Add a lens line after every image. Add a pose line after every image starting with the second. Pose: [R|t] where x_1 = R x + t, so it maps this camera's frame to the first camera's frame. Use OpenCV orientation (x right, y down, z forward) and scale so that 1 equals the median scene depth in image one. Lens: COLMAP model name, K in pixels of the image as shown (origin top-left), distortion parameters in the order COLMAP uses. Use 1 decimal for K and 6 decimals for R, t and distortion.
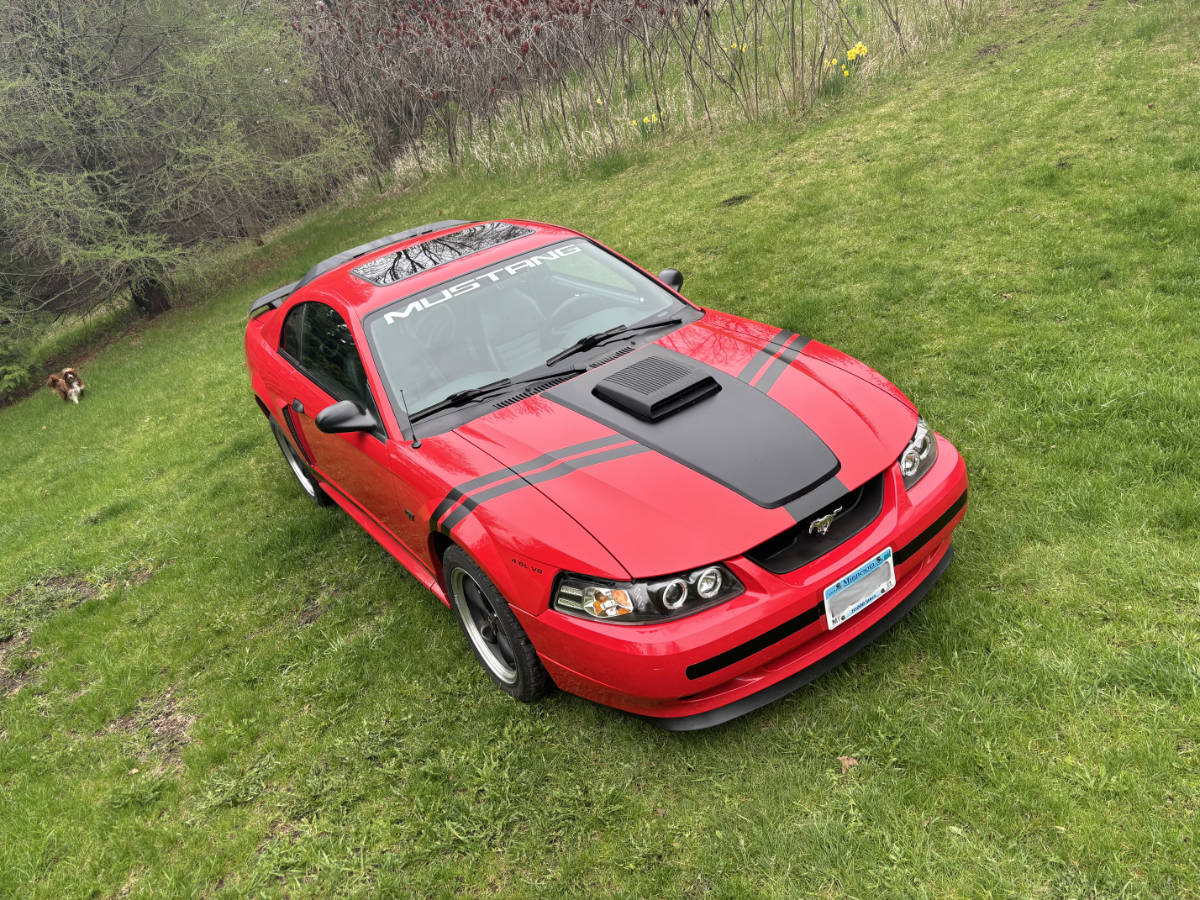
lens RADIAL K [[887.2, 0, 595.2], [0, 887.2, 455.6], [0, 0, 1]] dist [0.051945, -0.048809]
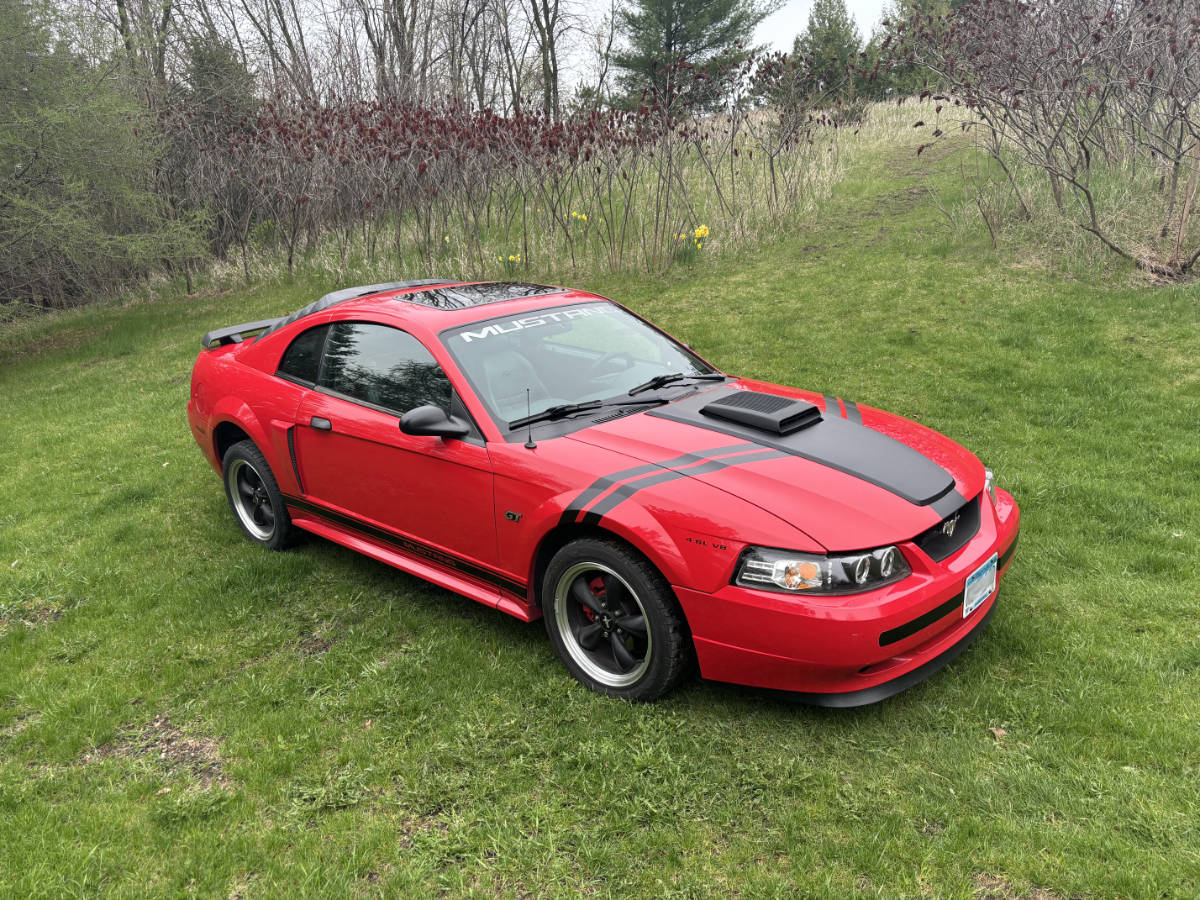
lens RADIAL K [[887.2, 0, 595.2], [0, 887.2, 455.6], [0, 0, 1]] dist [0.051945, -0.048809]
pose [[0.955286, 0.108228, 0.275163, -0.386571], [-0.056203, 0.980101, -0.190376, 0.177008], [-0.290291, 0.166399, 0.942360, 0.029118]]
